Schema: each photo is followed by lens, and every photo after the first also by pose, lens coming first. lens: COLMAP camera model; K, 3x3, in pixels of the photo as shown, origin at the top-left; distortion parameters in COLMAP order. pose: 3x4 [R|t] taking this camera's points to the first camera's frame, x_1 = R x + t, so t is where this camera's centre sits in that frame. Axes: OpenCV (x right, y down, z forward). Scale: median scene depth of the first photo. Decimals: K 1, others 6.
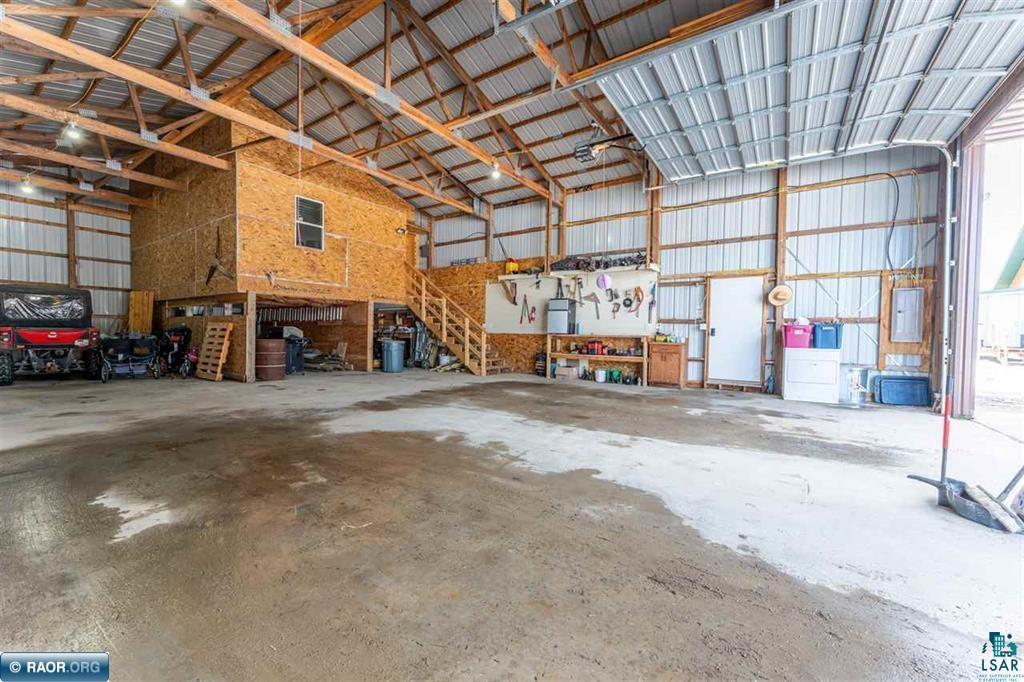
lens RADIAL K [[407.4, 0, 511.0], [0, 407.4, 342.9], [0, 0, 1]] dist [-0.000638, -0.000018]
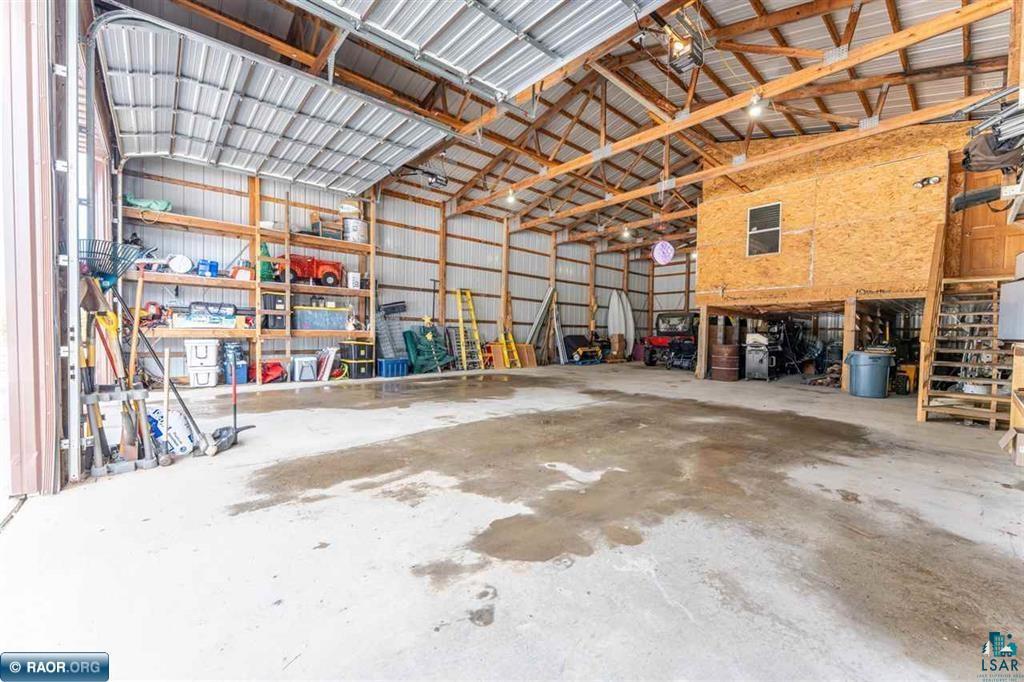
lens RADIAL K [[407.4, 0, 511.7], [0, 407.4, 341.1], [0, 0, 1]] dist [-0.000638, -0.000018]
pose [[-0.251103, 0.006113, -0.967941, 0.621952], [-0.041787, 0.998979, 0.017149, -0.013260], [0.967058, 0.044753, -0.250591, 0.666605]]
